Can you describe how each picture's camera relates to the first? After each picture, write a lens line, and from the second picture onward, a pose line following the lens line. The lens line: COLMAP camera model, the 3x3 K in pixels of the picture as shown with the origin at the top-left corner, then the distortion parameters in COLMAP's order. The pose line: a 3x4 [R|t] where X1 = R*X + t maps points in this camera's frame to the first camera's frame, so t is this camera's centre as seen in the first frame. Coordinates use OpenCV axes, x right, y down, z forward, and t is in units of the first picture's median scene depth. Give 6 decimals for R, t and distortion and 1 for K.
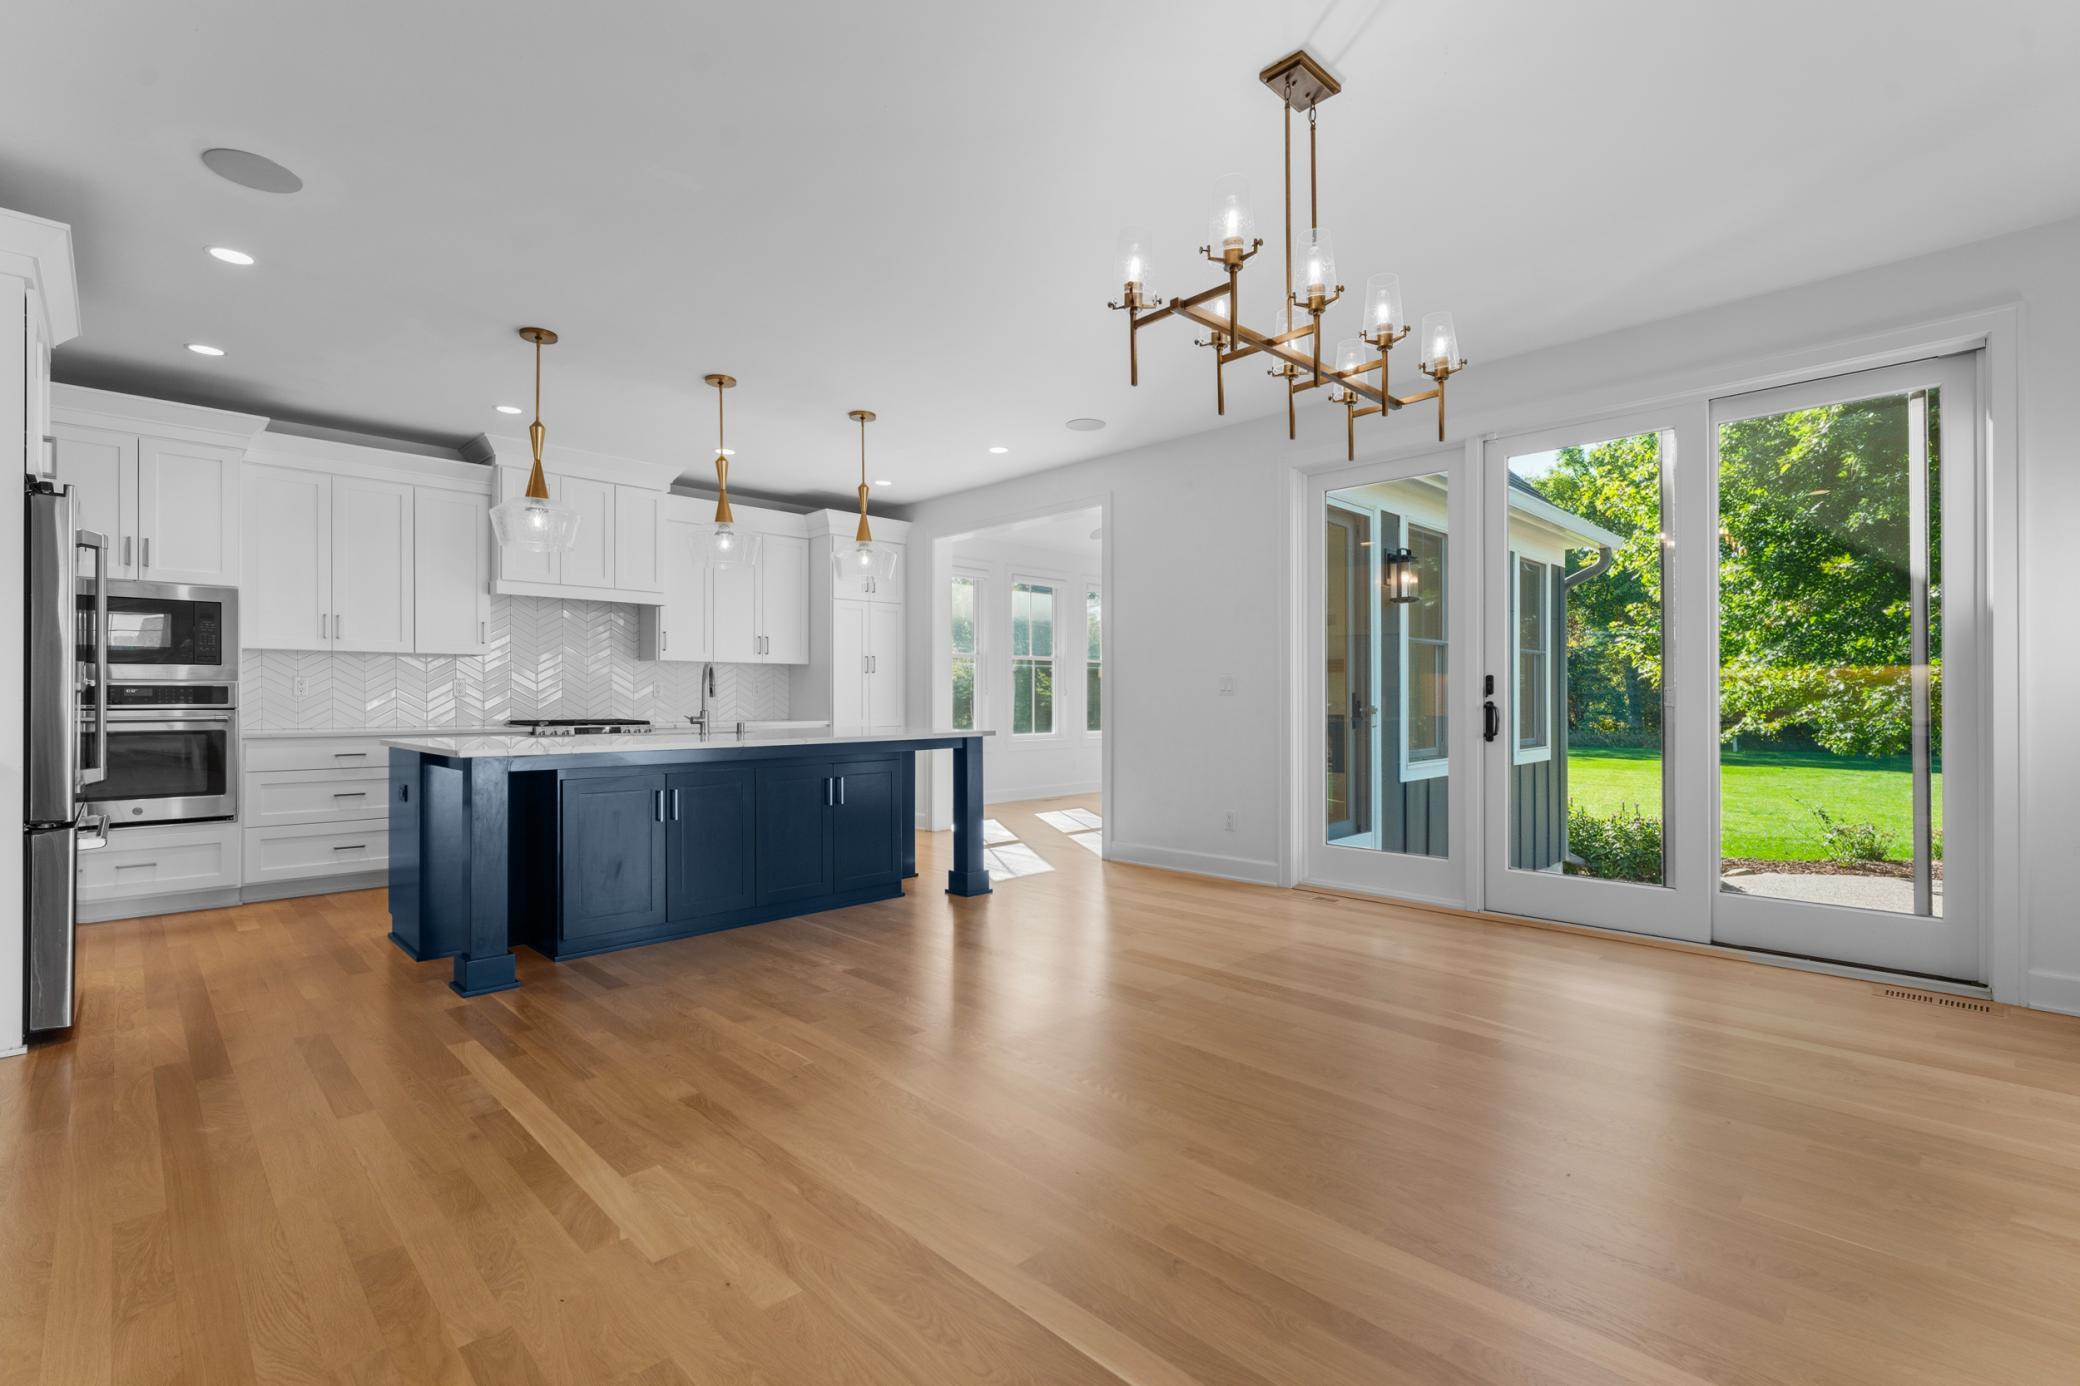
lens RADIAL K [[936.9, 0, 1045.6], [0, 936.9, 697.3], [0, 0, 1]] dist [-0.000173, -0.000253]
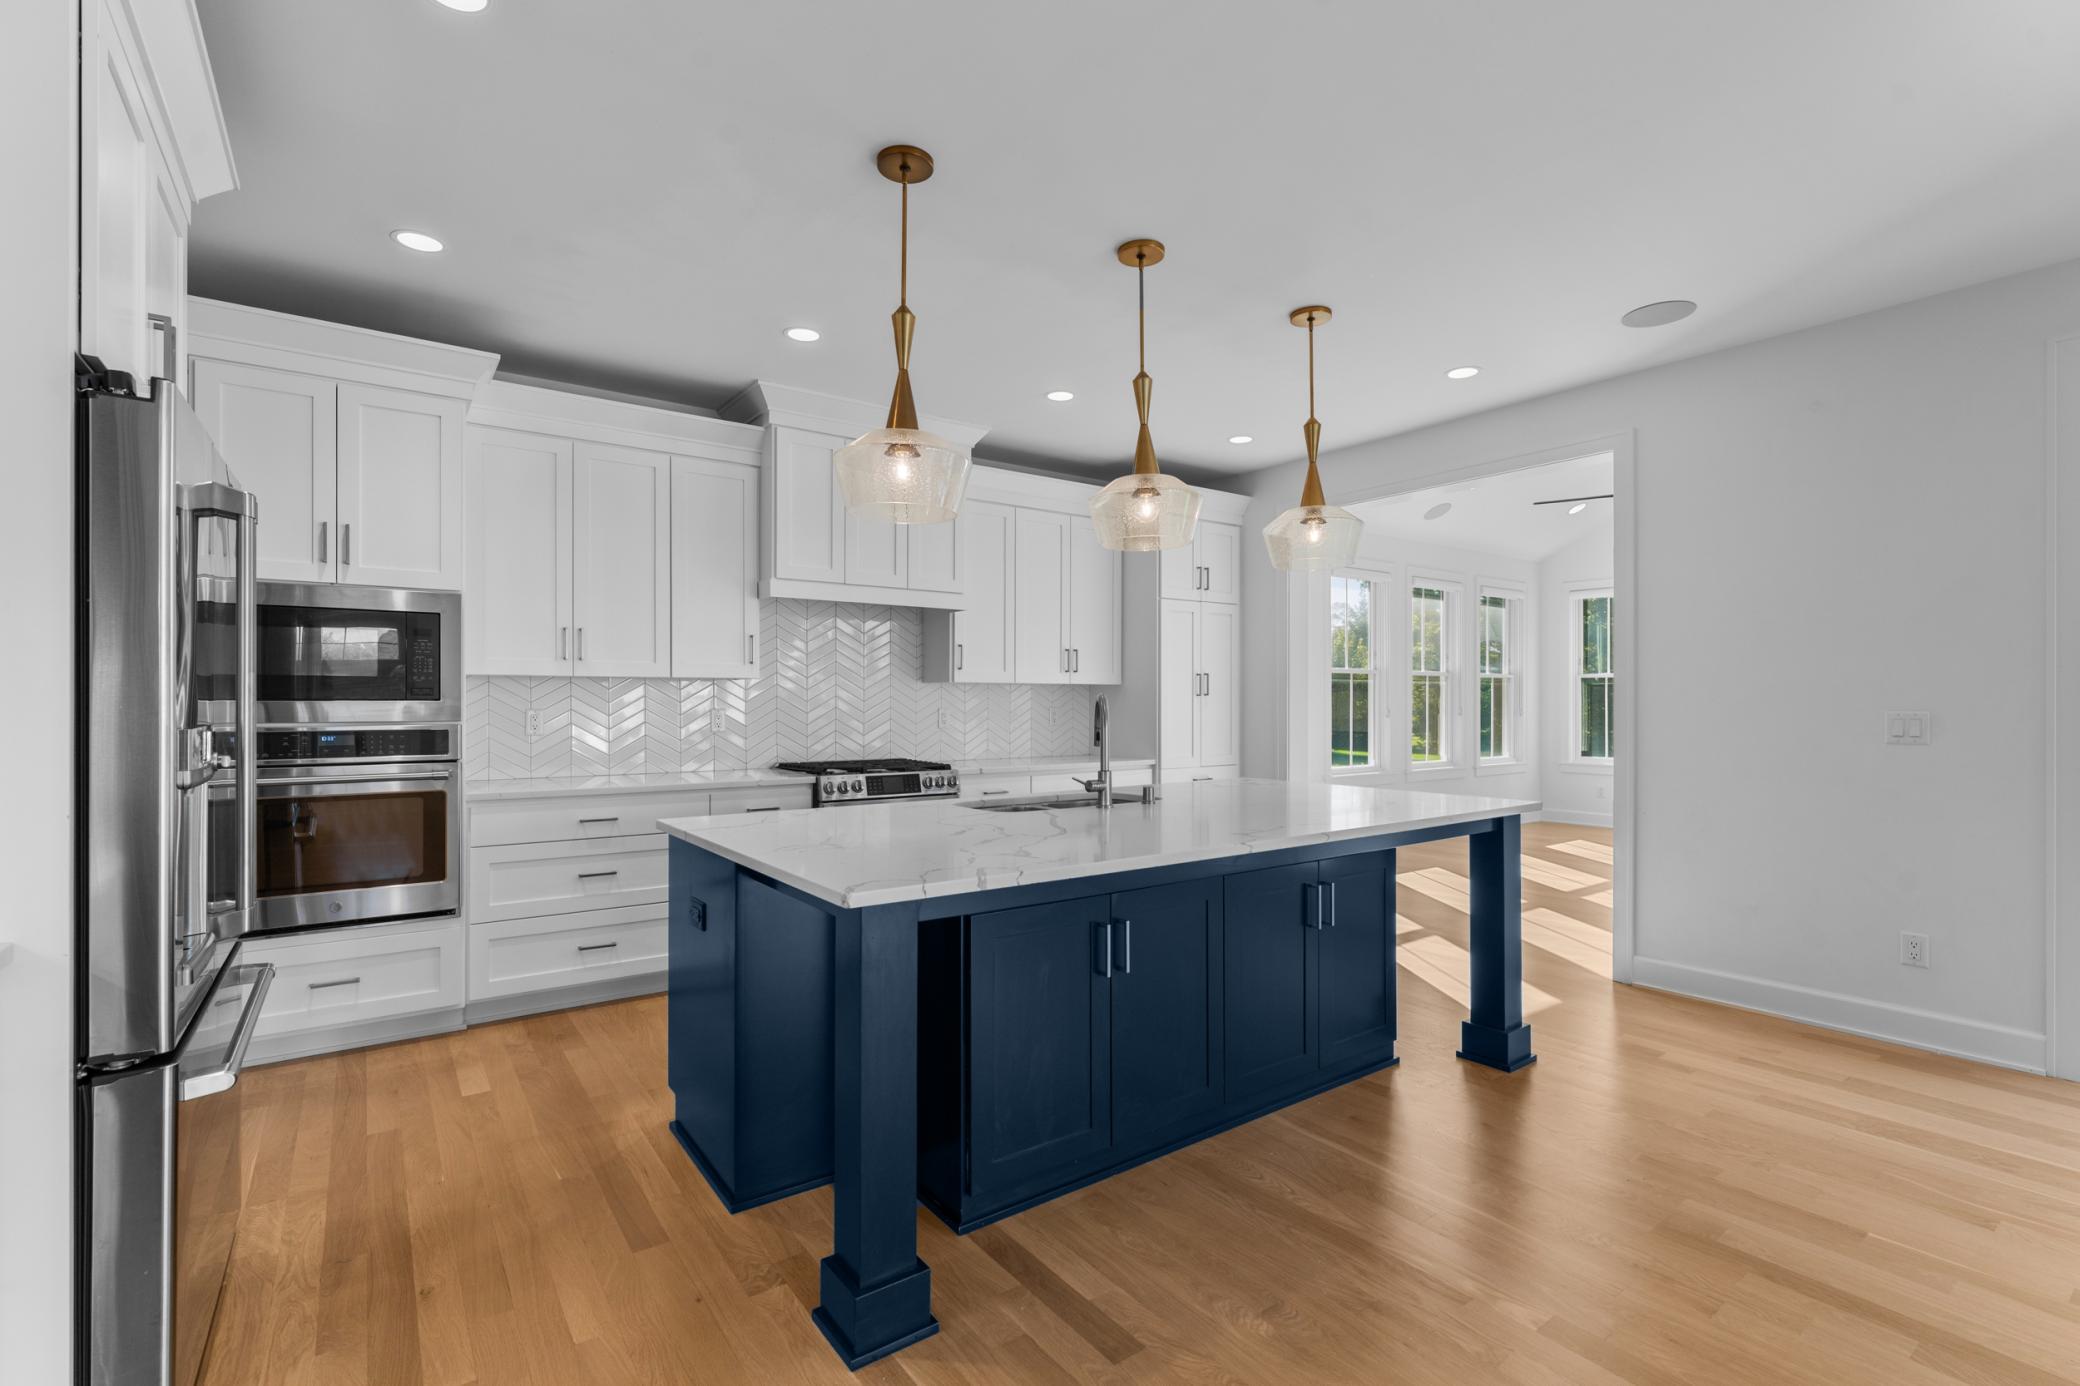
lens RADIAL K [[942.5, 0, 1044.4], [0, 942.5, 703.4], [0, 0, 1]] dist [-0.000199, -0.000201]
pose [[0.987867, 0.001819, -0.155291, -0.301922], [-0.001357, 0.999994, 0.003078, -0.033997], [0.155295, -0.002830, 0.987864, 0.348265]]
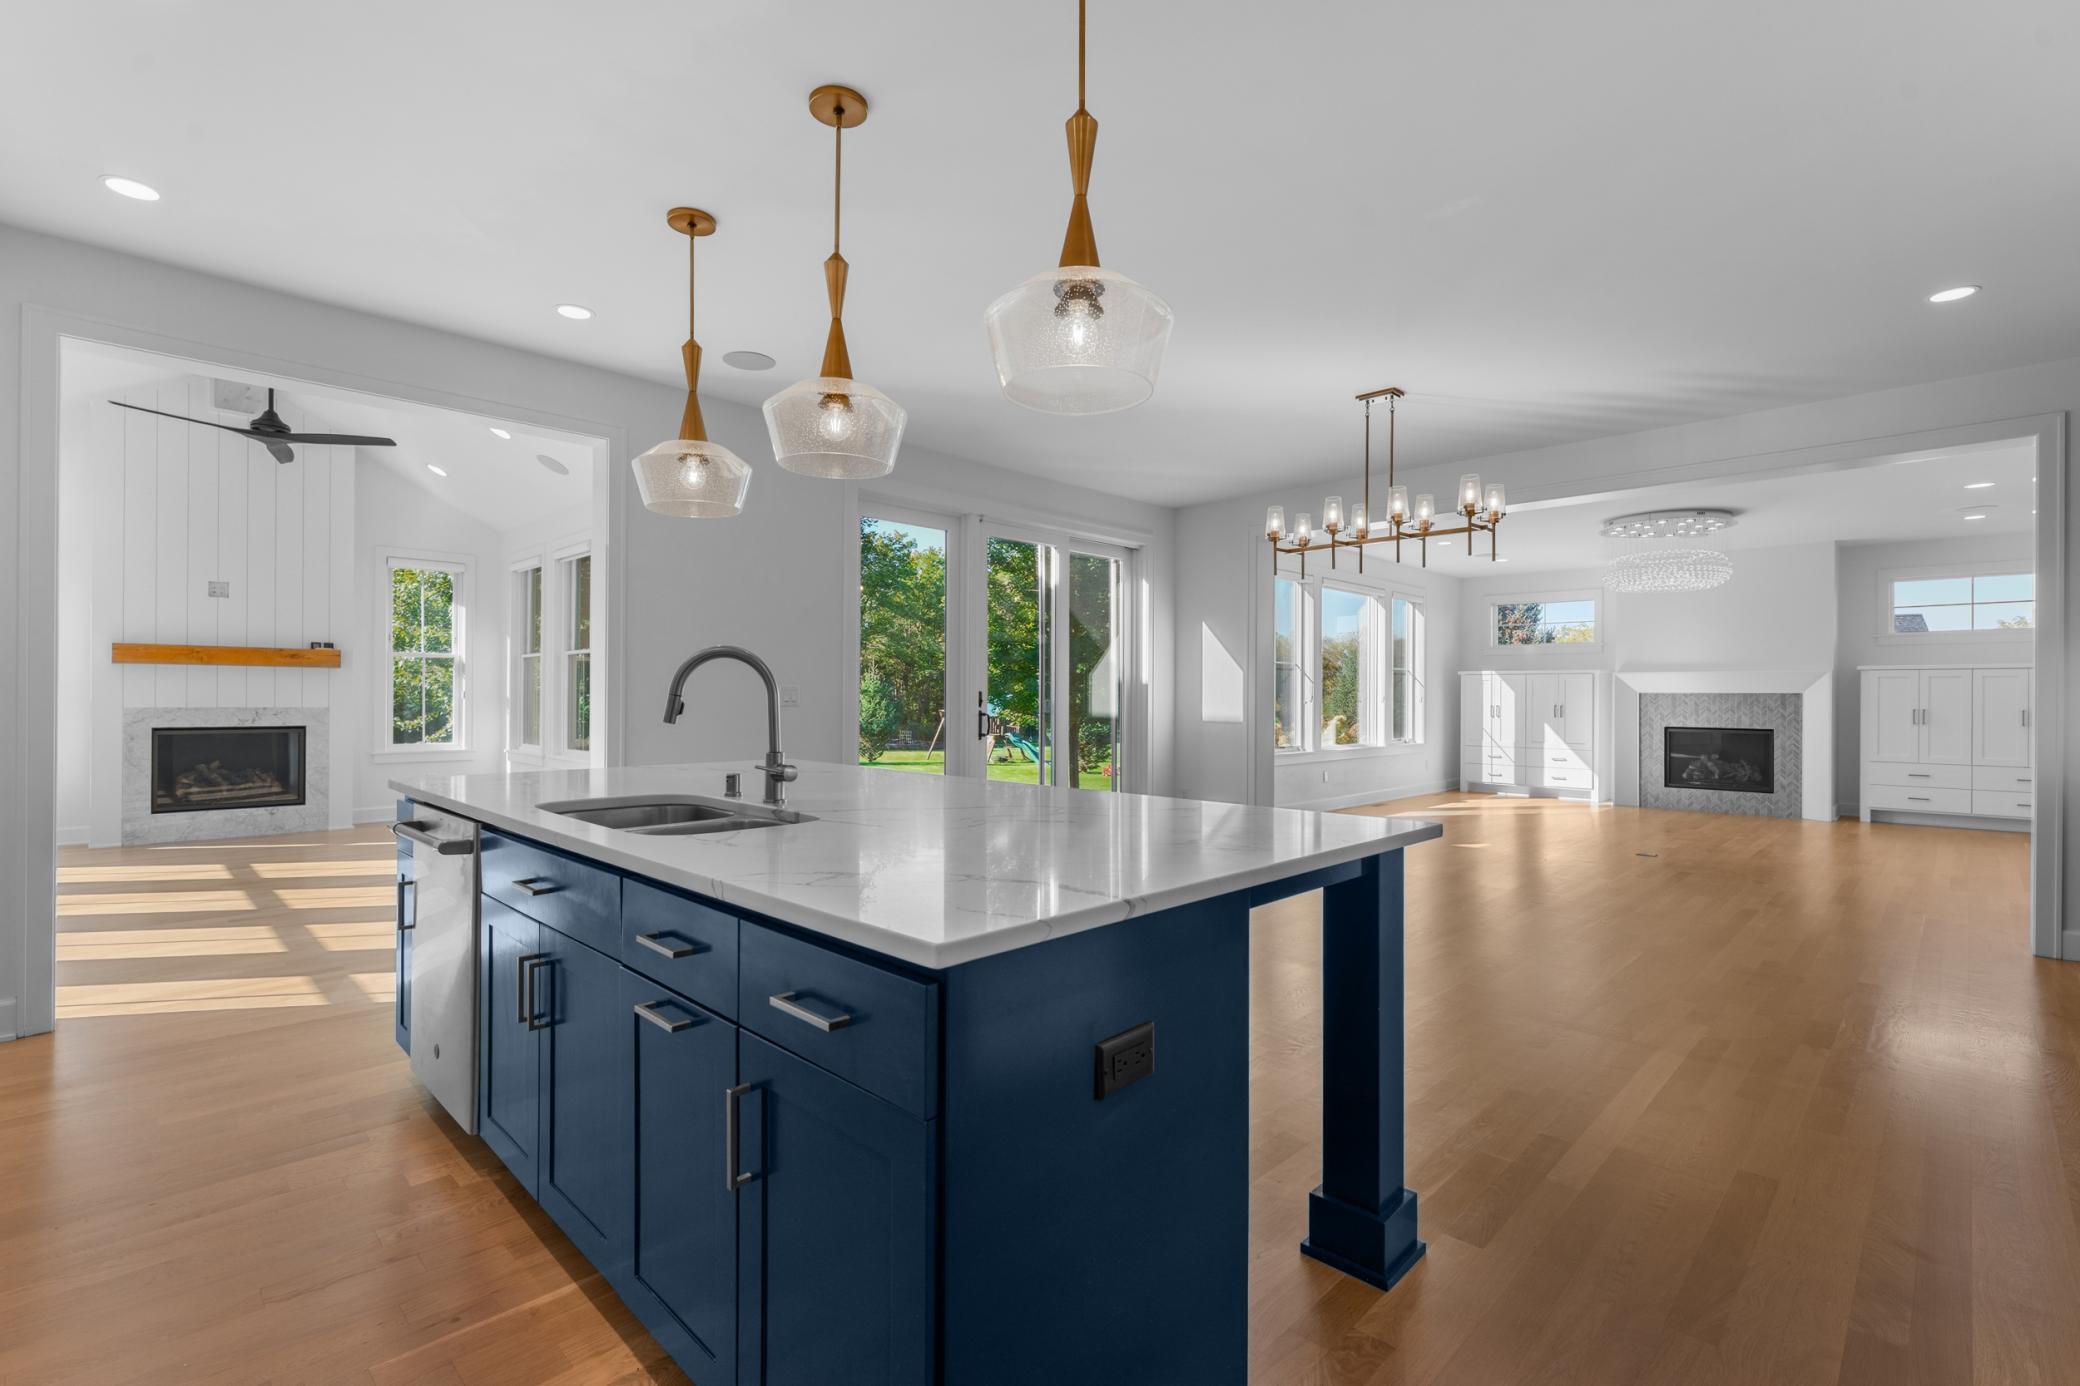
lens RADIAL K [[932.5, 0, 1045.4], [0, 932.5, 695.4], [0, 0, 1]] dist [0.000505, 0.000189]
pose [[-0.015182, 0.001374, 0.999884, -0.838270], [-0.007977, 0.999967, -0.001495, -0.014766], [-0.999853, -0.007999, -0.015171, 0.866824]]
